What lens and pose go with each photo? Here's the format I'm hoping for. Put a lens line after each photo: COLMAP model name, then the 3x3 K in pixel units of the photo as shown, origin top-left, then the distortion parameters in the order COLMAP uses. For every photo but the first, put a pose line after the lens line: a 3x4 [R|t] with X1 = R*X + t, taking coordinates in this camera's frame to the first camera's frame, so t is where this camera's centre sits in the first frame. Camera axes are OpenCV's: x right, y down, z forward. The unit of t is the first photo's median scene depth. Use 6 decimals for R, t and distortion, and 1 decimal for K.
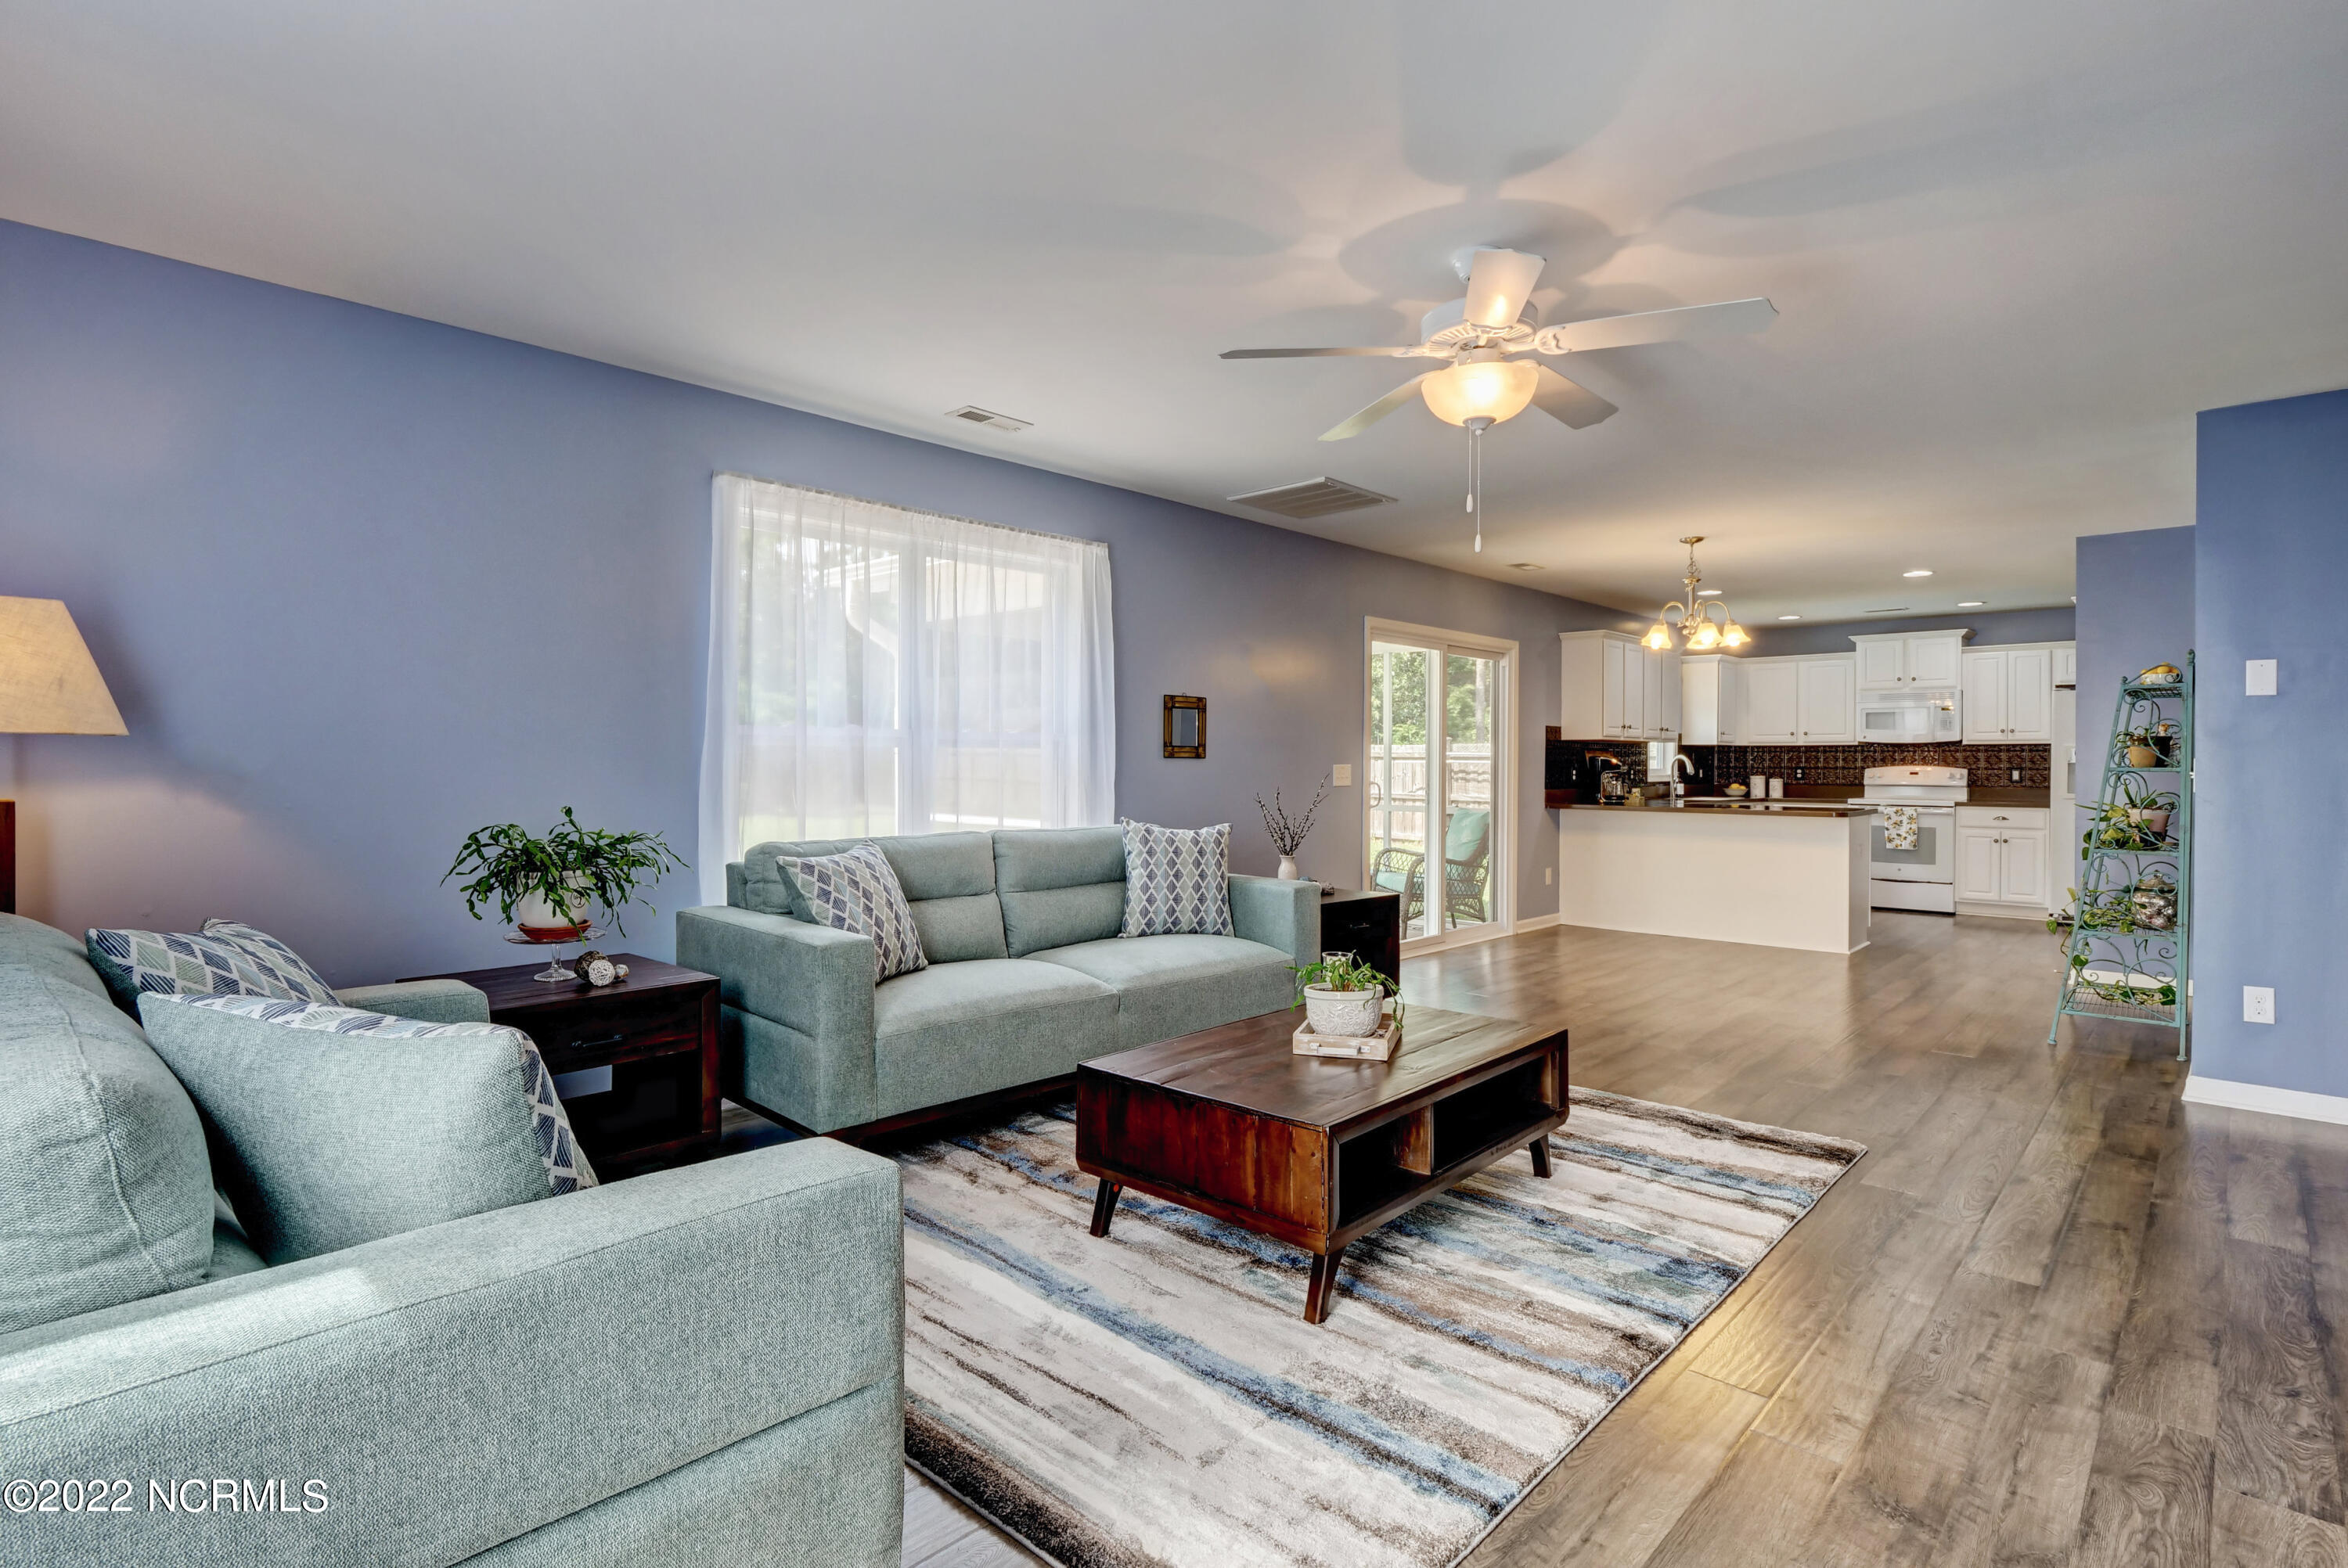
lens RADIAL K [[1140.6, 0, 1174.7], [0, 1140.6, 776.3], [0, 0, 1]] dist [-0.012240, -0.001584]
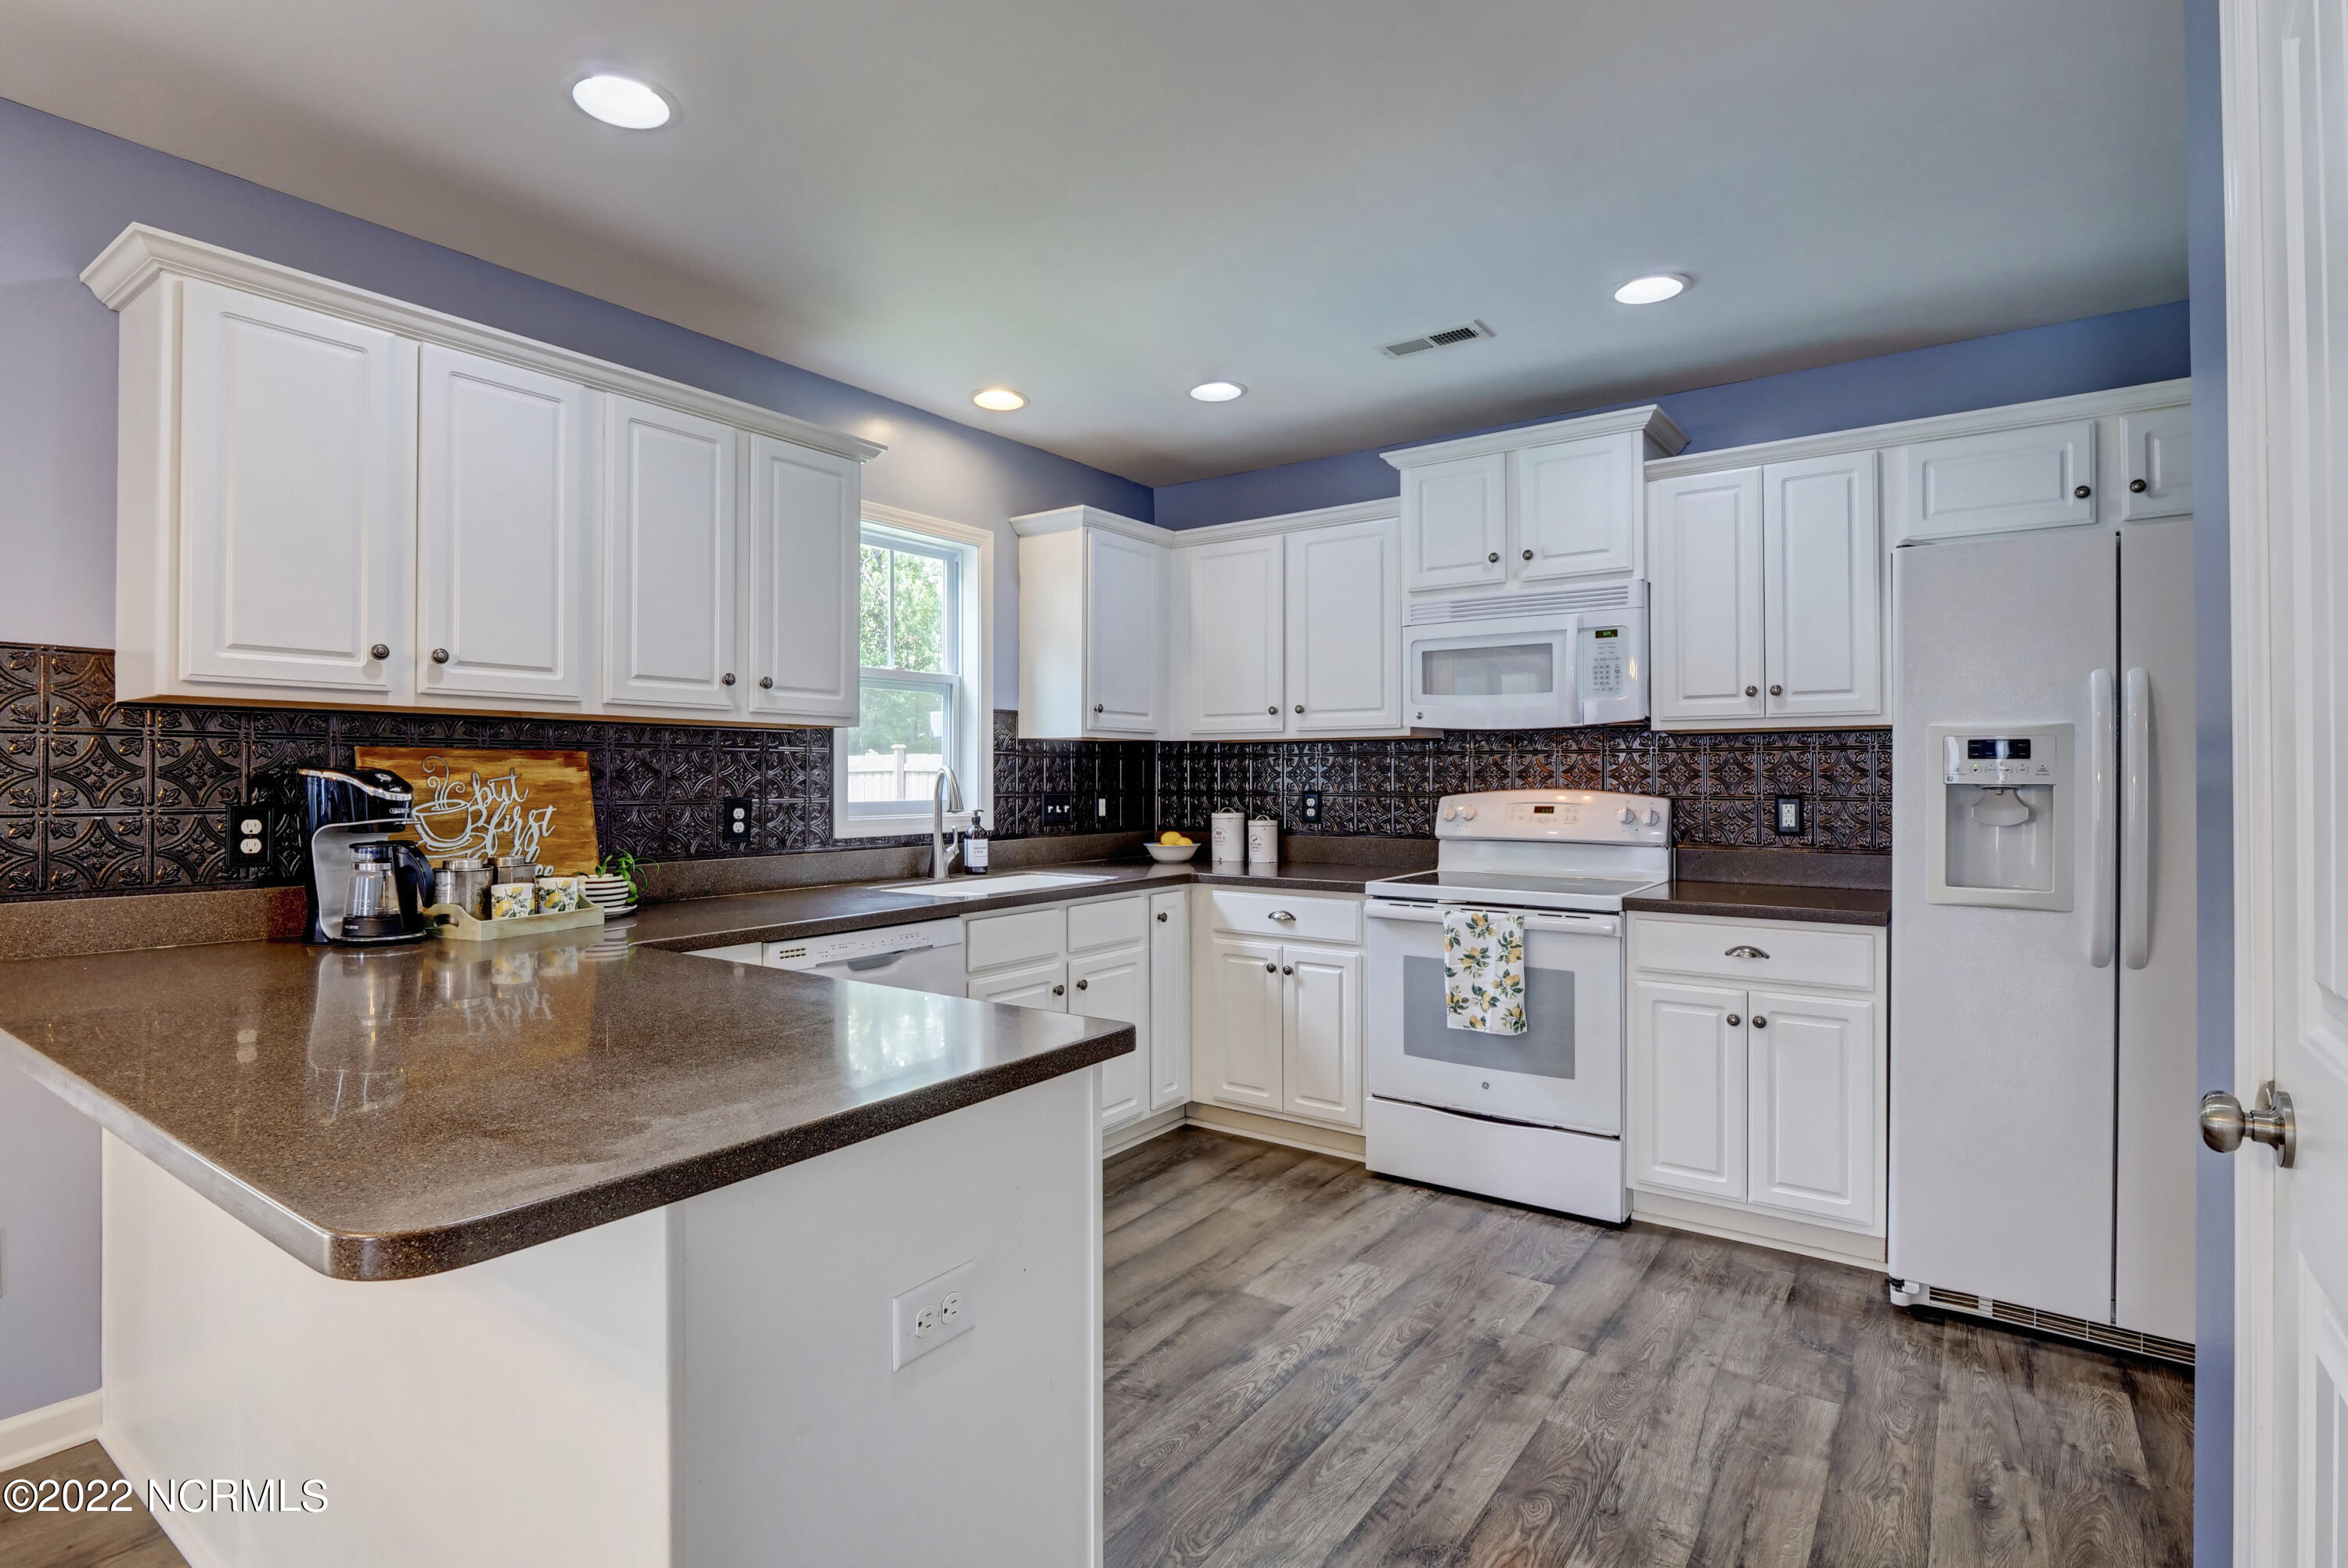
lens RADIAL K [[1140.6, 0, 1162.1], [0, 1140.6, 771.8], [0, 0, 1]] dist [-0.012240, -0.001584]
pose [[0.991533, -0.002987, 0.129821, 0.494389], [0.005053, 0.999866, -0.015593, -0.010397], [-0.129757, 0.016117, 0.991415, 0.661946]]
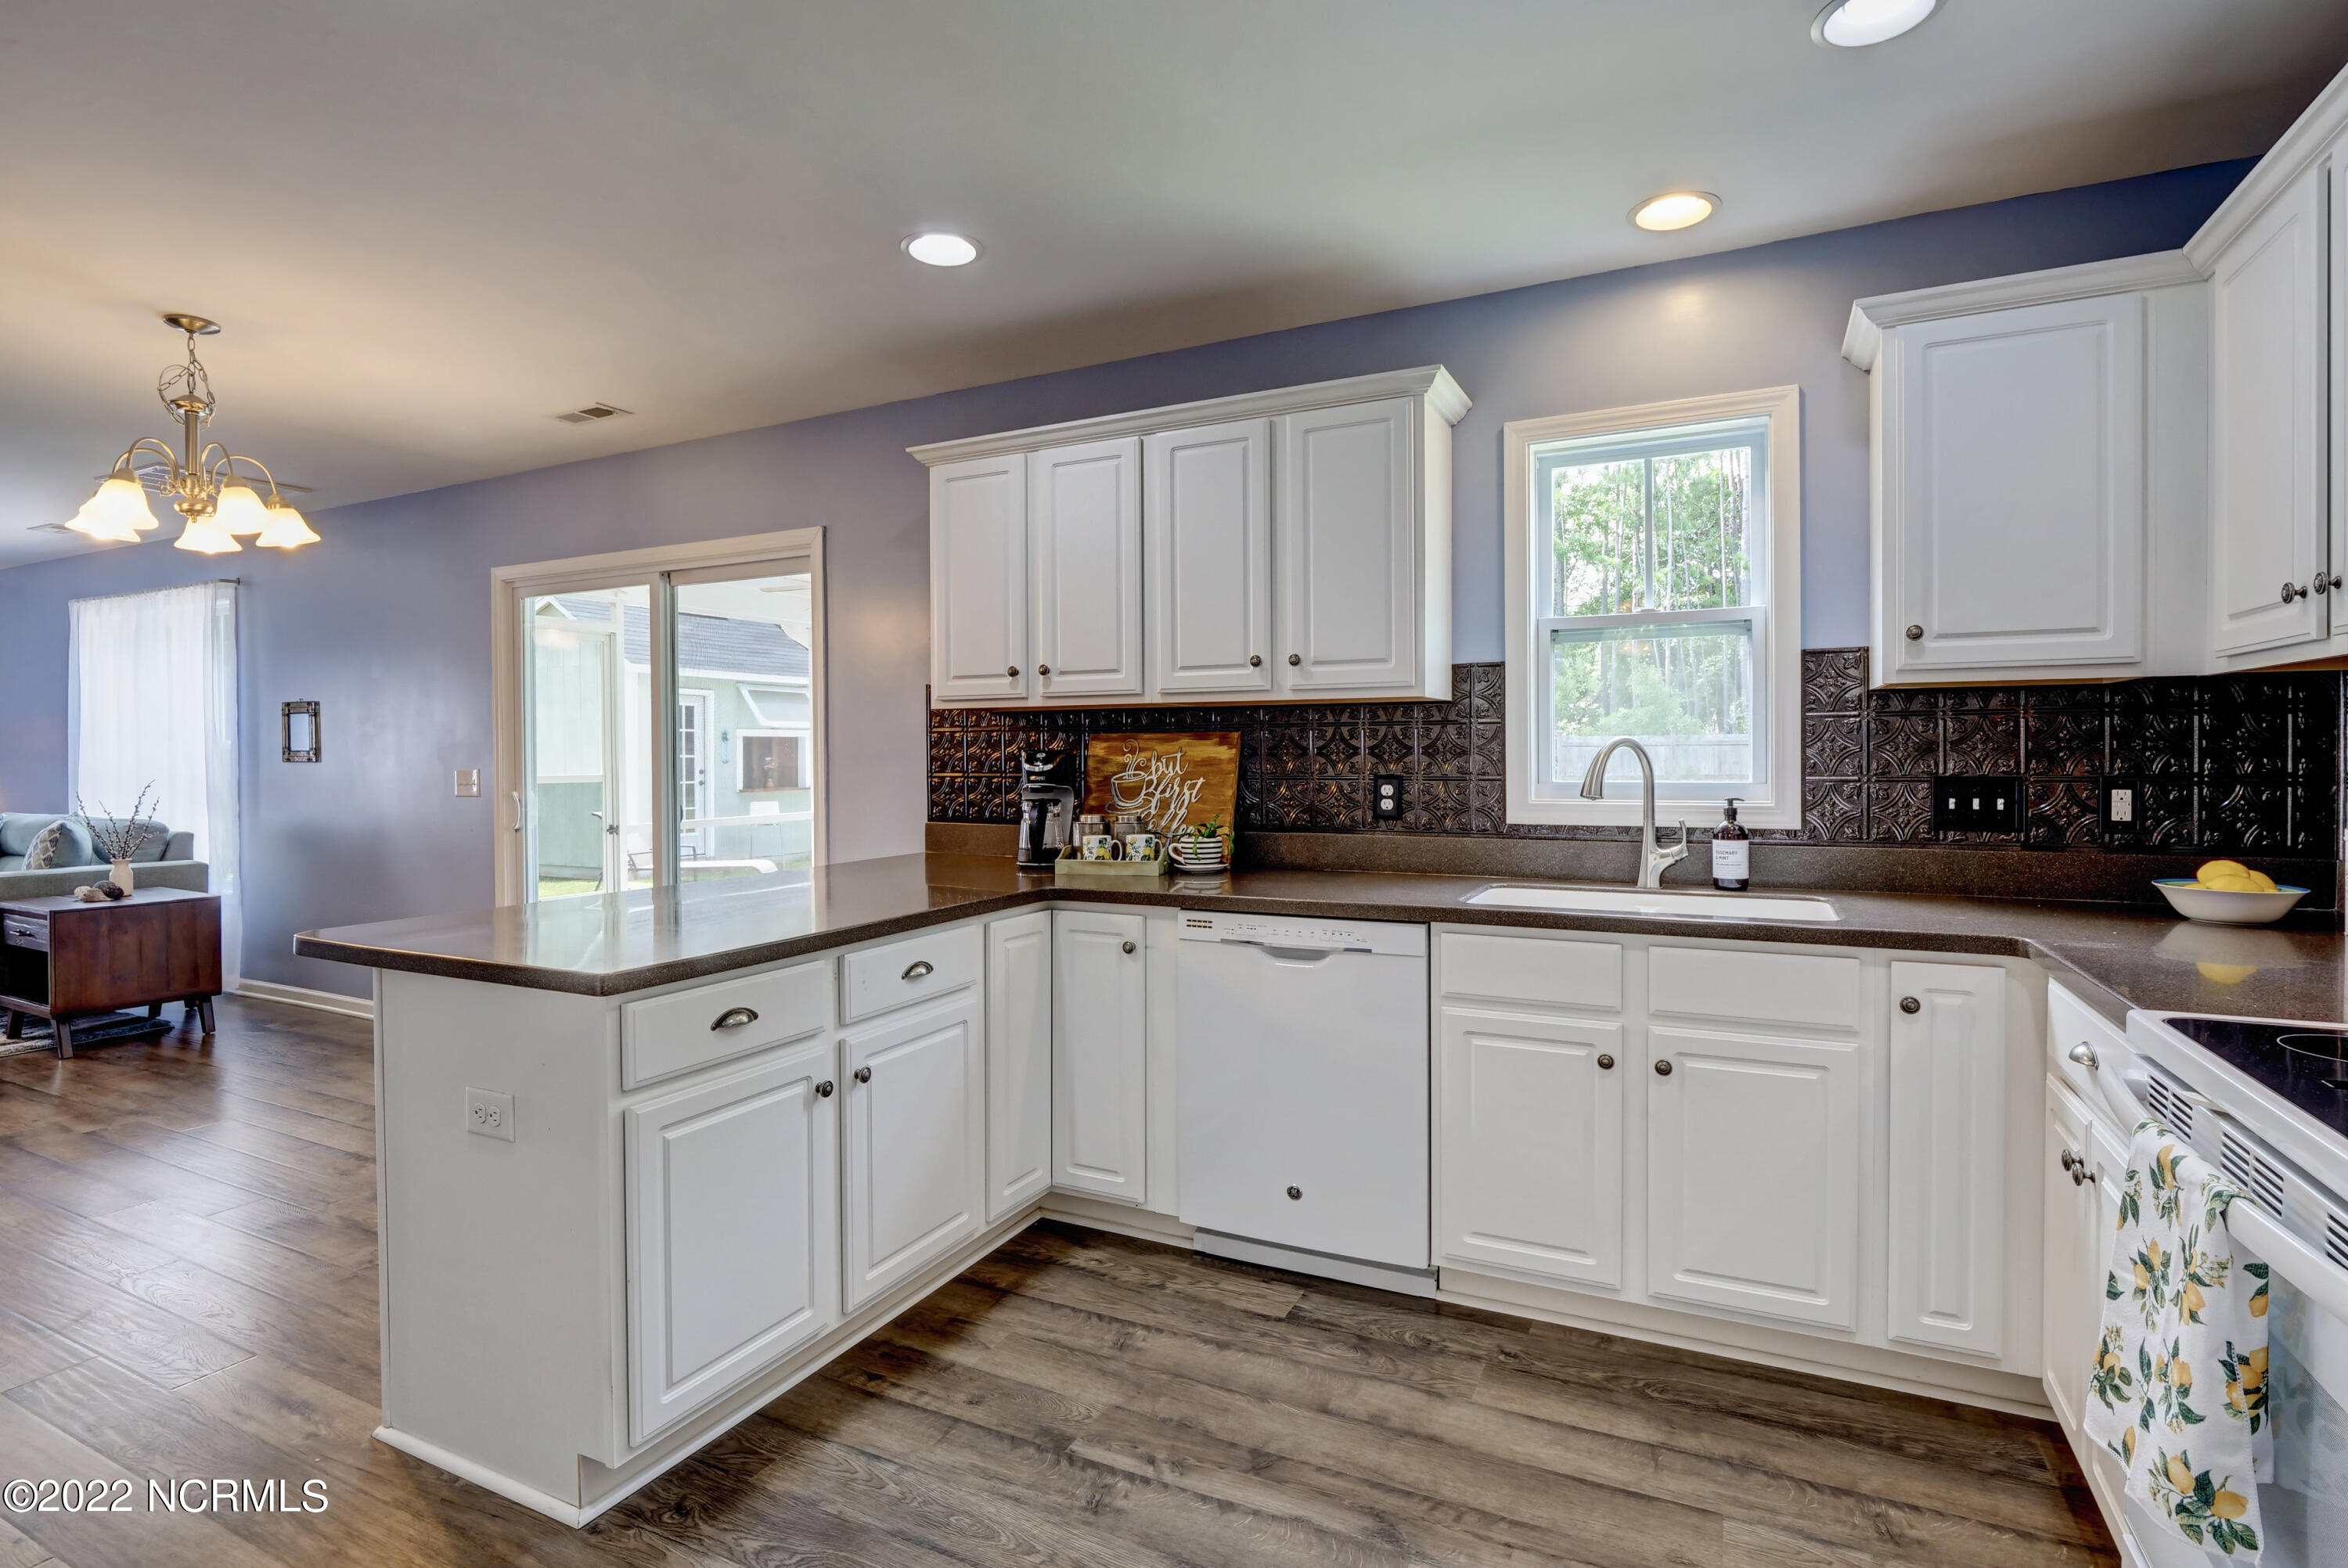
lens RADIAL K [[1140.6, 0, 1183.9], [0, 1140.6, 779.6], [0, 0, 1]] dist [-0.012240, -0.001584]
pose [[0.294878, 0.013450, -0.955440, 0.718545], [-0.006842, 0.999905, 0.011965, -0.010649], [0.955510, 0.003009, 0.294943, 0.864101]]
